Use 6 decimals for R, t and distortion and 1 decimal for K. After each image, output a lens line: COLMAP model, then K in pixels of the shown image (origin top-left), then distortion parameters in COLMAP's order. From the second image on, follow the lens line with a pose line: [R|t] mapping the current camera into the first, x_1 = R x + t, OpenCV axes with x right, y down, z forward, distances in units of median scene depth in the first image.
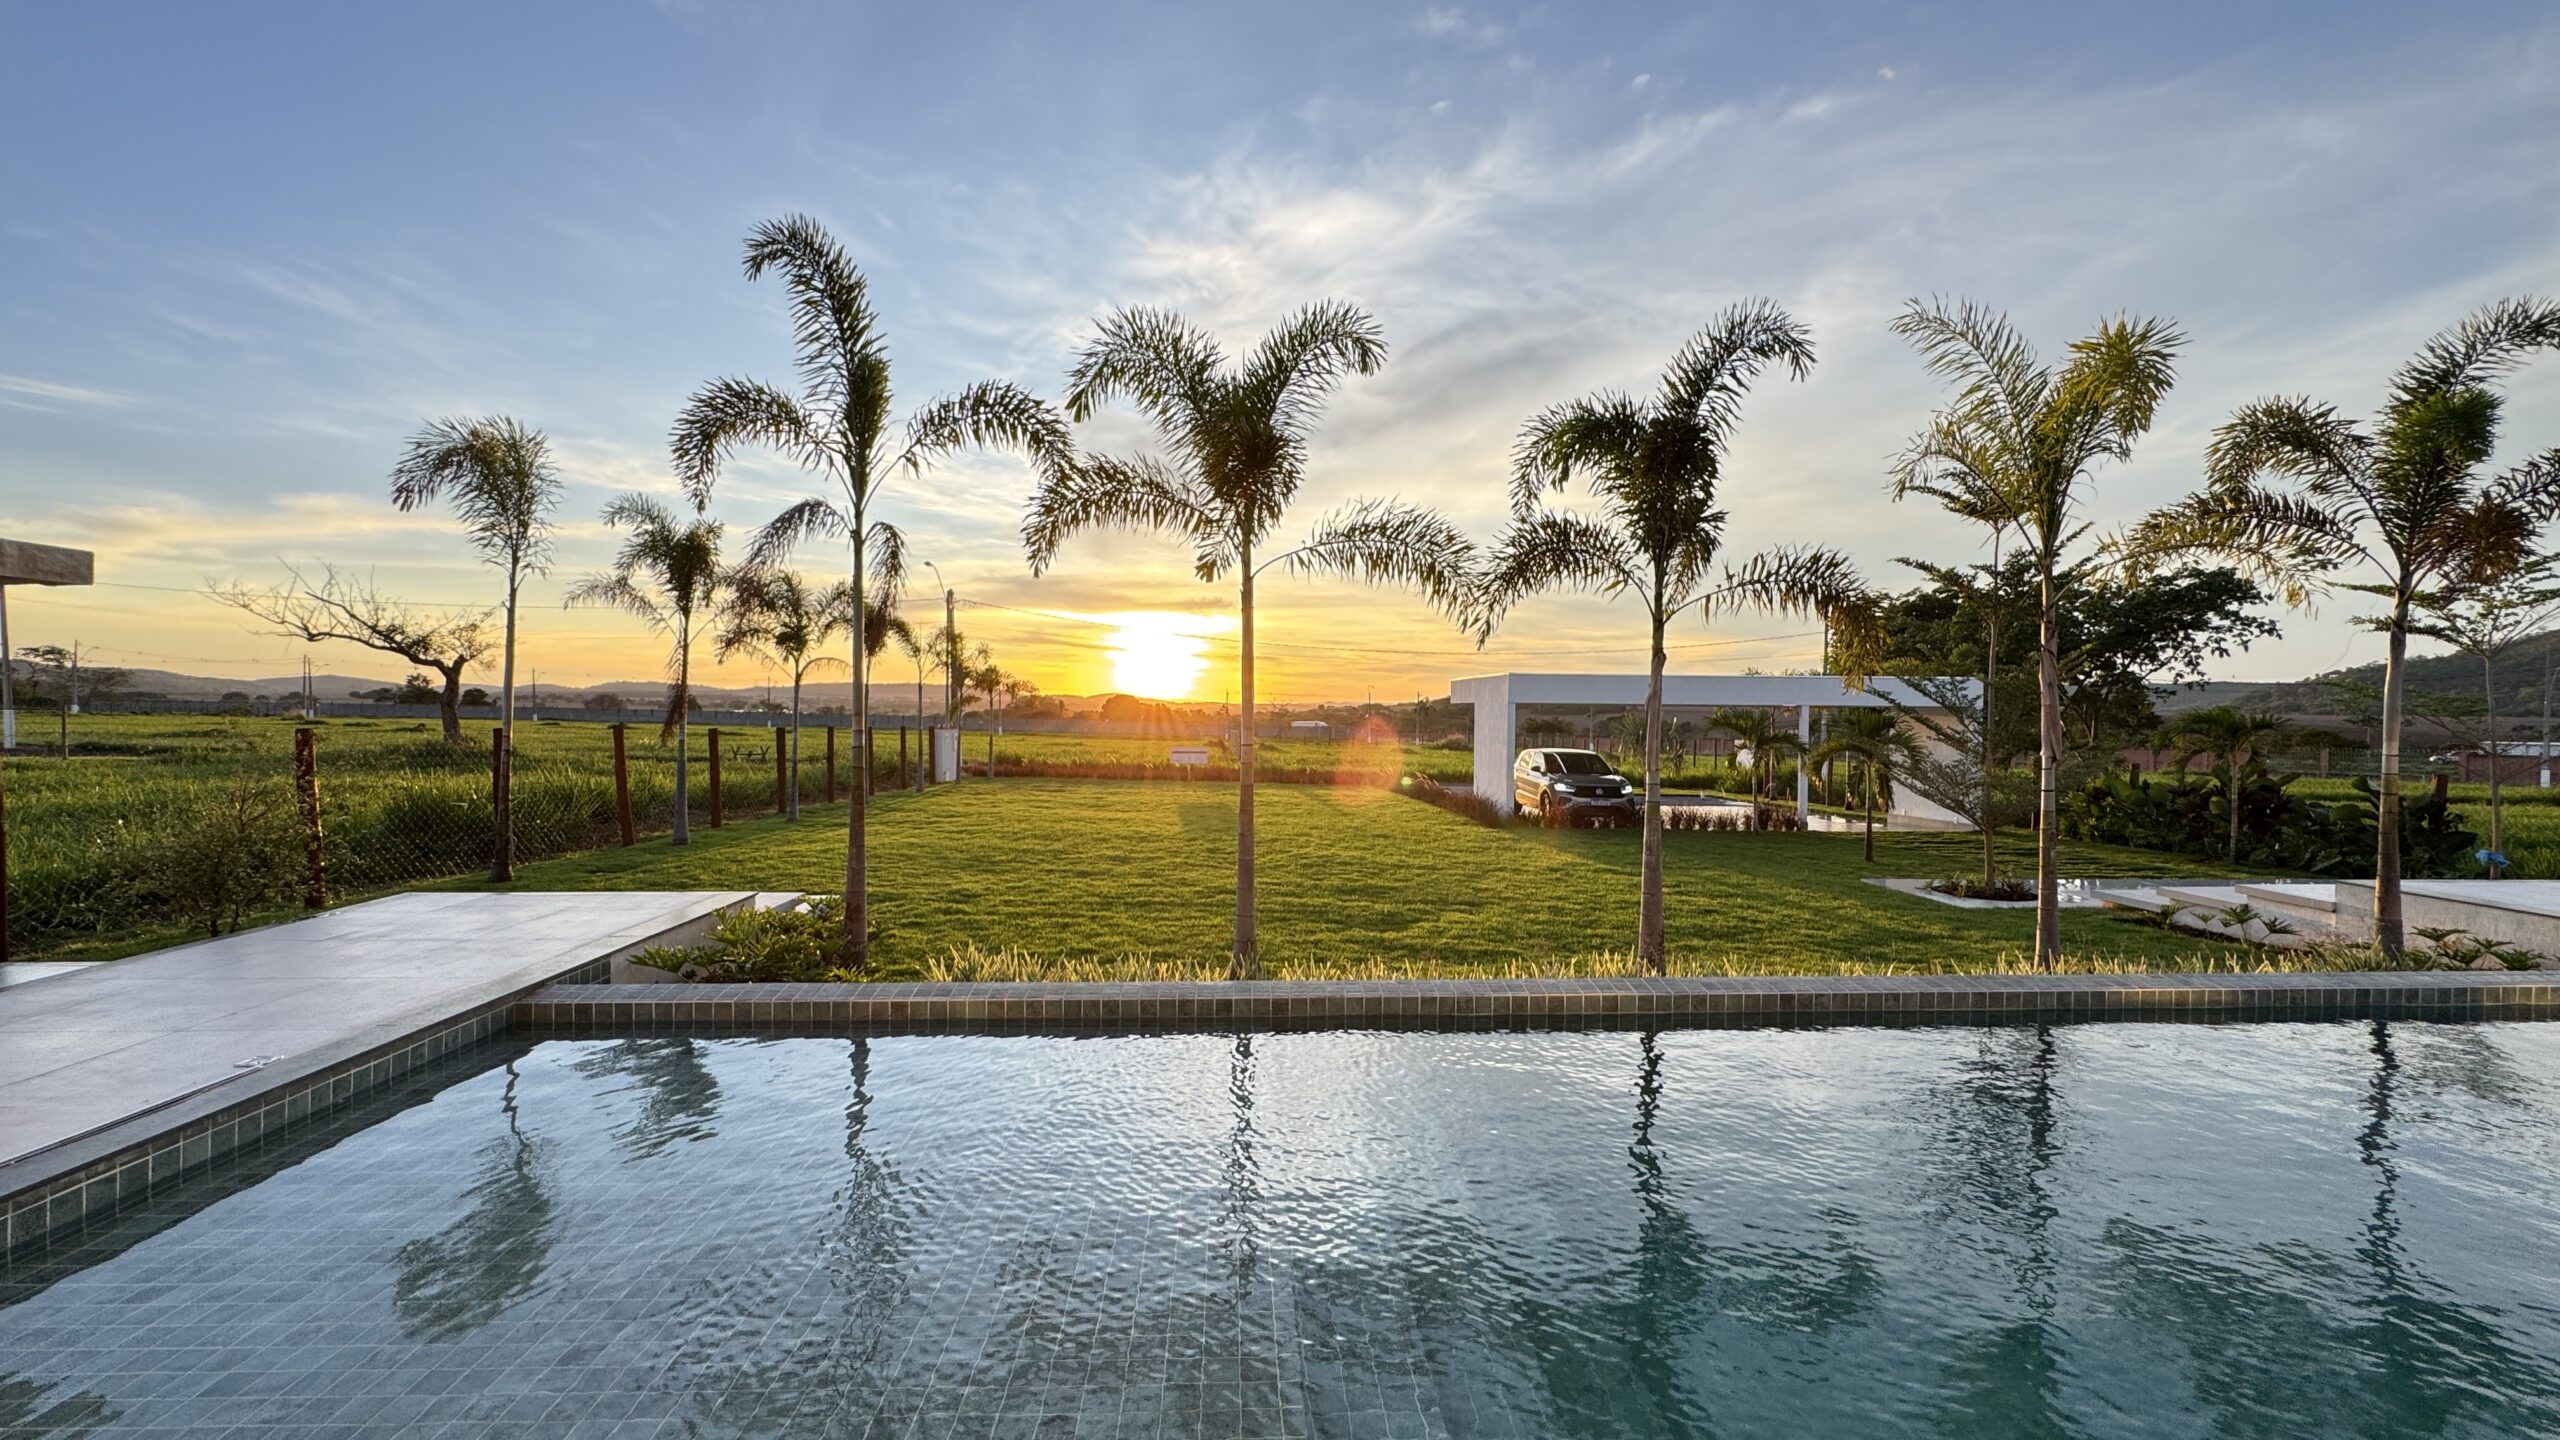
lens RADIAL K [[1034.1, 0, 1249.7], [0, 1034.1, 719.8], [0, 0, 1]] dist [-0.000643, -0.000012]
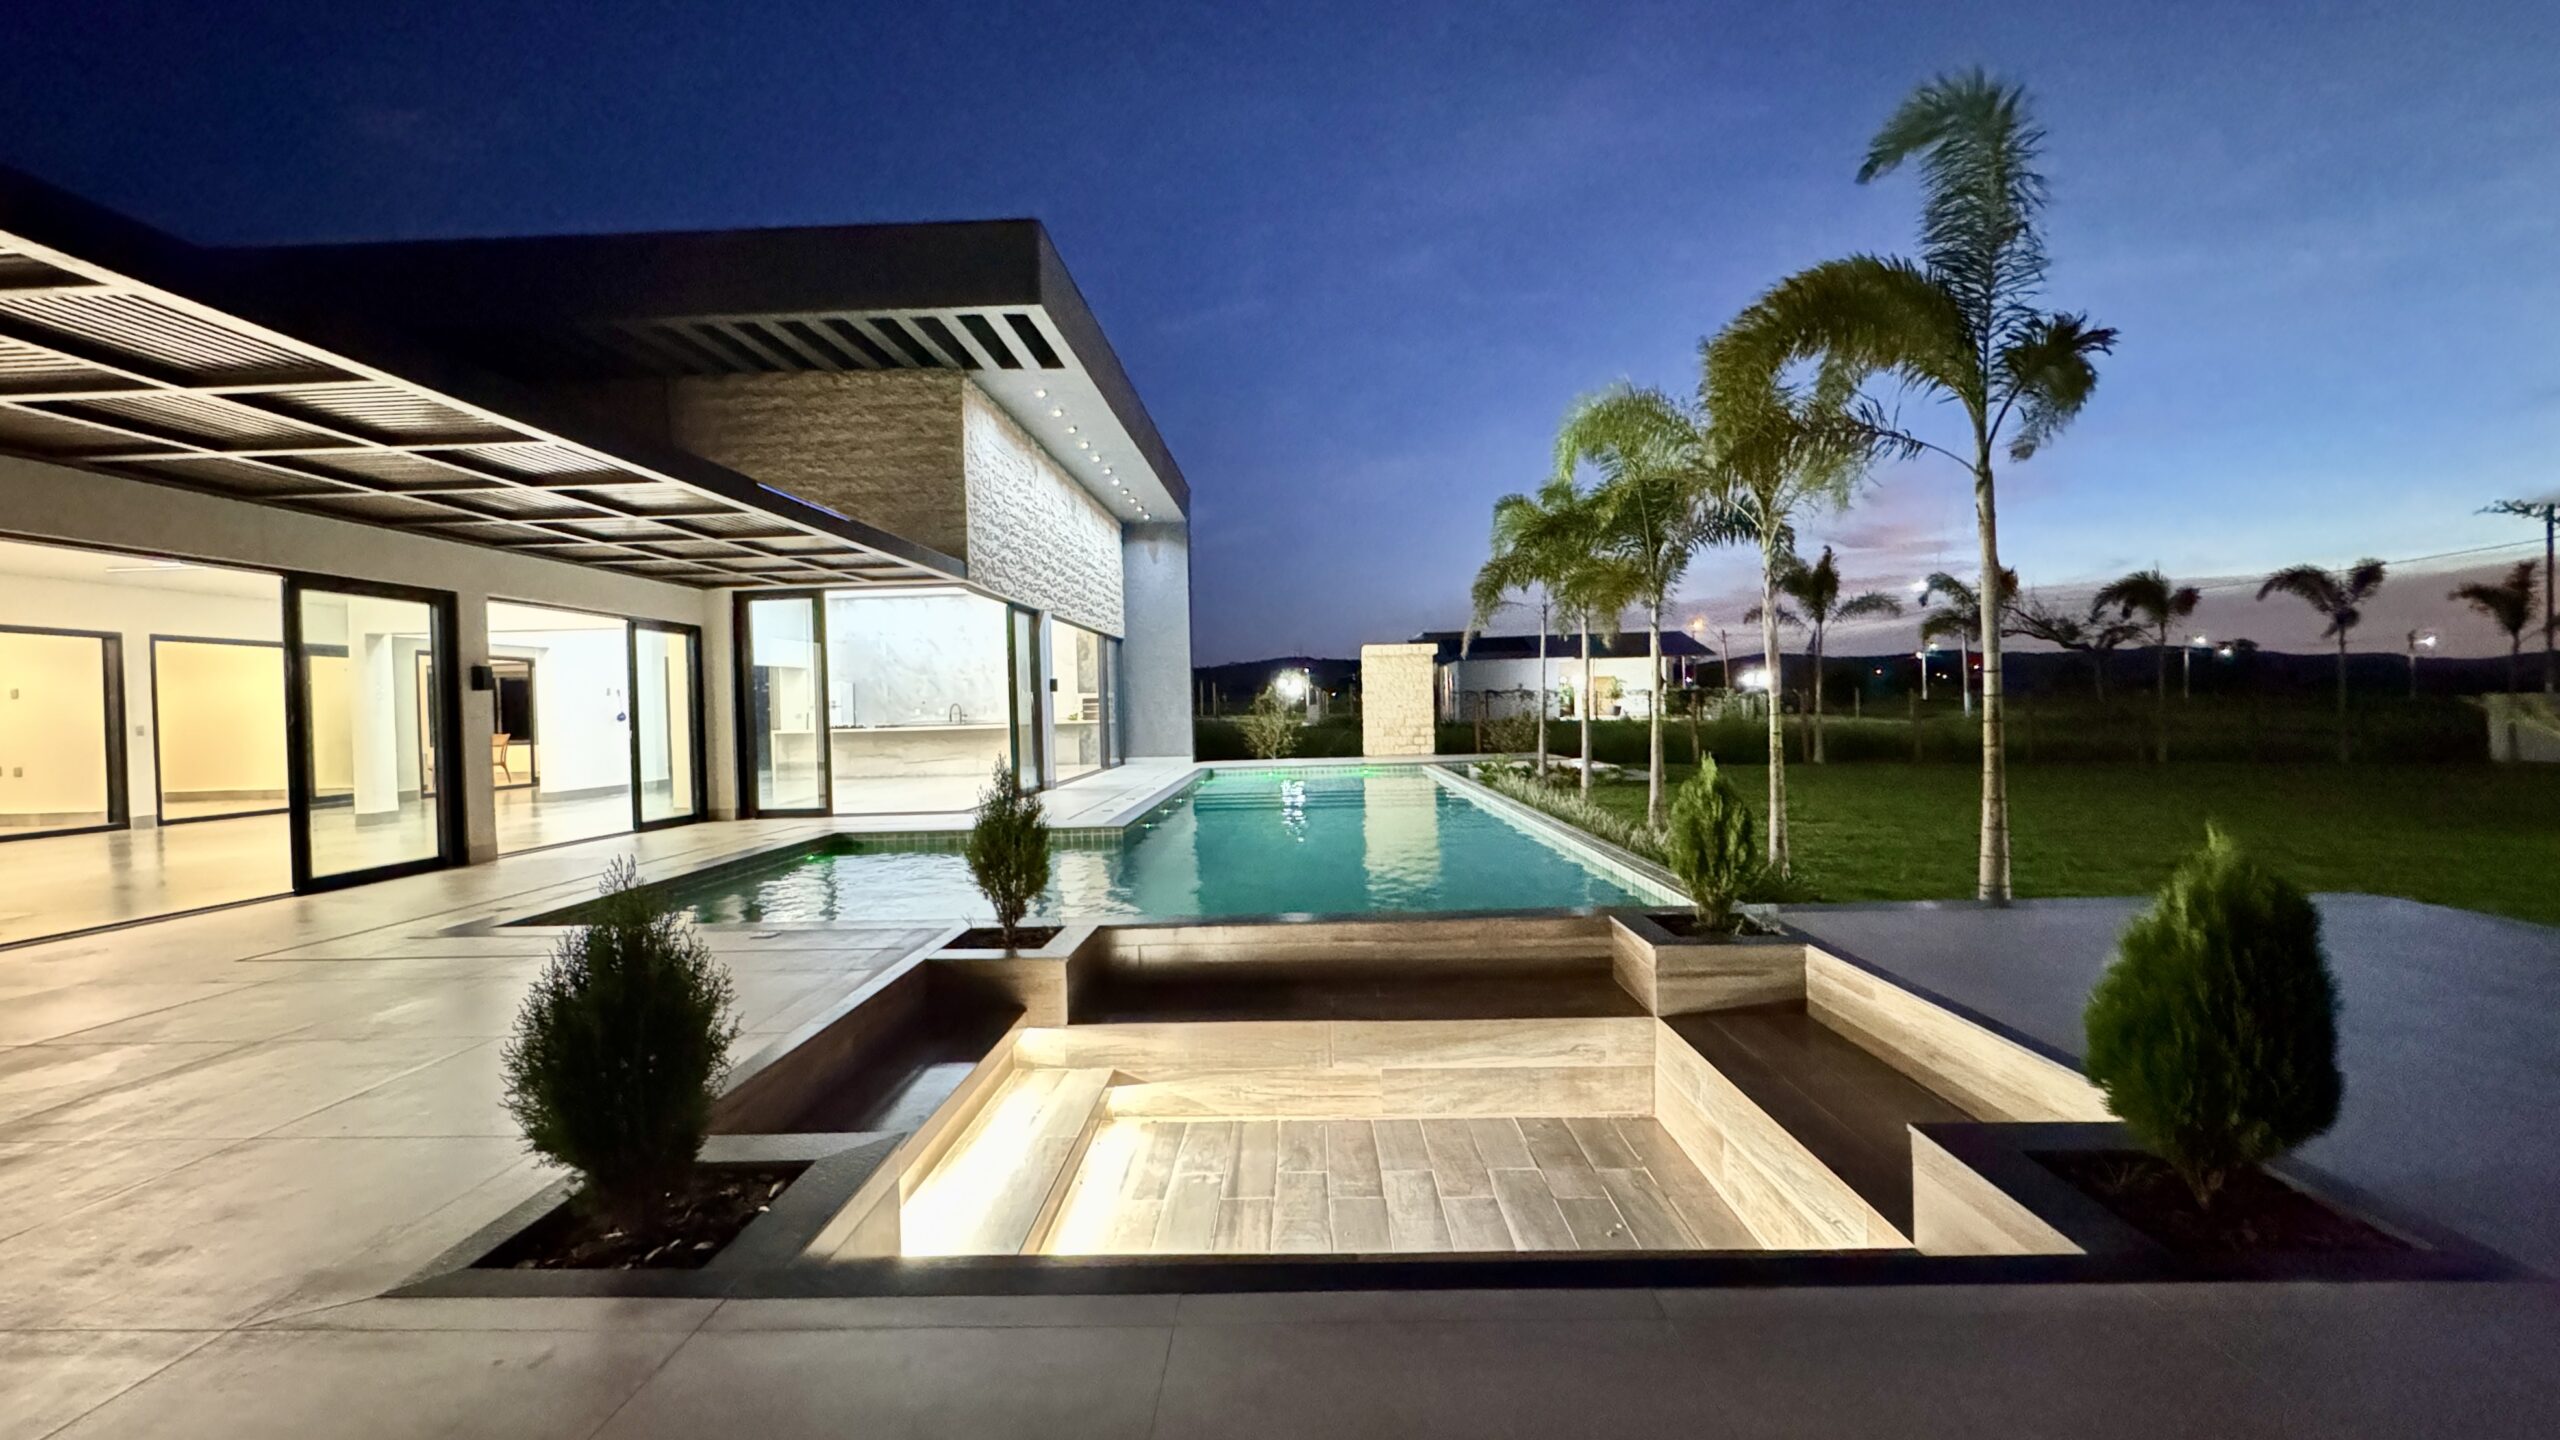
lens RADIAL K [[1049.2, 0, 1278.7], [0, 1049.2, 722.3], [0, 0, 1]] dist [-0.001326, -0.000295]
pose [[-0.058303, 0.009353, -0.998255, 0.955895], [0.008520, 0.999924, 0.008871, 0.029533], [0.998263, -0.007988, -0.058378, 0.230102]]
